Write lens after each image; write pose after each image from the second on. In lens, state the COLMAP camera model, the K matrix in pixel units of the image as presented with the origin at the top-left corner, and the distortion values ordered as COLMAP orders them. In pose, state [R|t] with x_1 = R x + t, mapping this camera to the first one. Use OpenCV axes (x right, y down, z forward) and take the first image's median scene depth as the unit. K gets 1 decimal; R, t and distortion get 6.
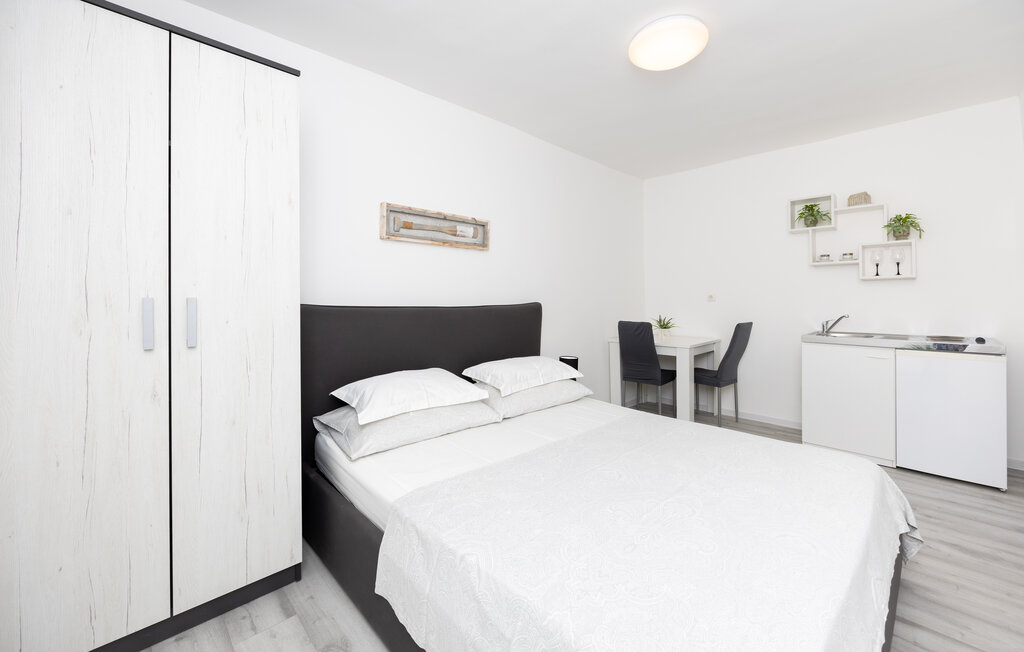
lens RADIAL K [[408.9, 0, 542.4], [0, 408.9, 293.4], [0, 0, 1]] dist [-0.001136, -0.000174]
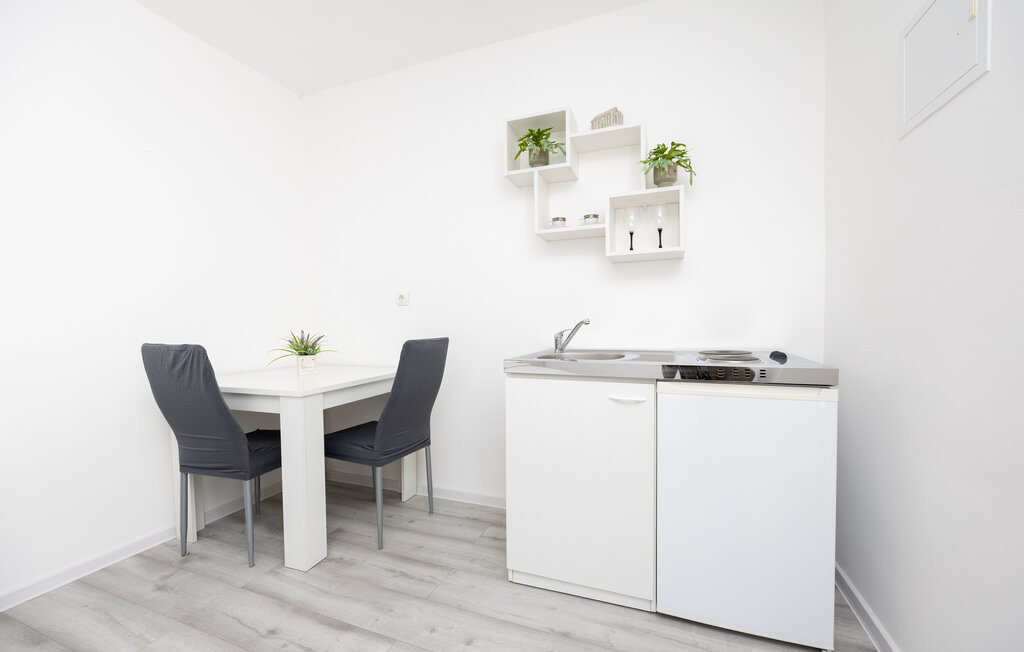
lens RADIAL K [[408.9, 0, 511.6], [0, 408.9, 328.1], [0, 0, 1]] dist [-0.001136, -0.000174]
pose [[0.919562, -0.022441, 0.392304, 0.406545], [0.006694, 0.999118, 0.041462, 0.039032], [-0.392888, -0.035501, 0.918901, 0.496488]]
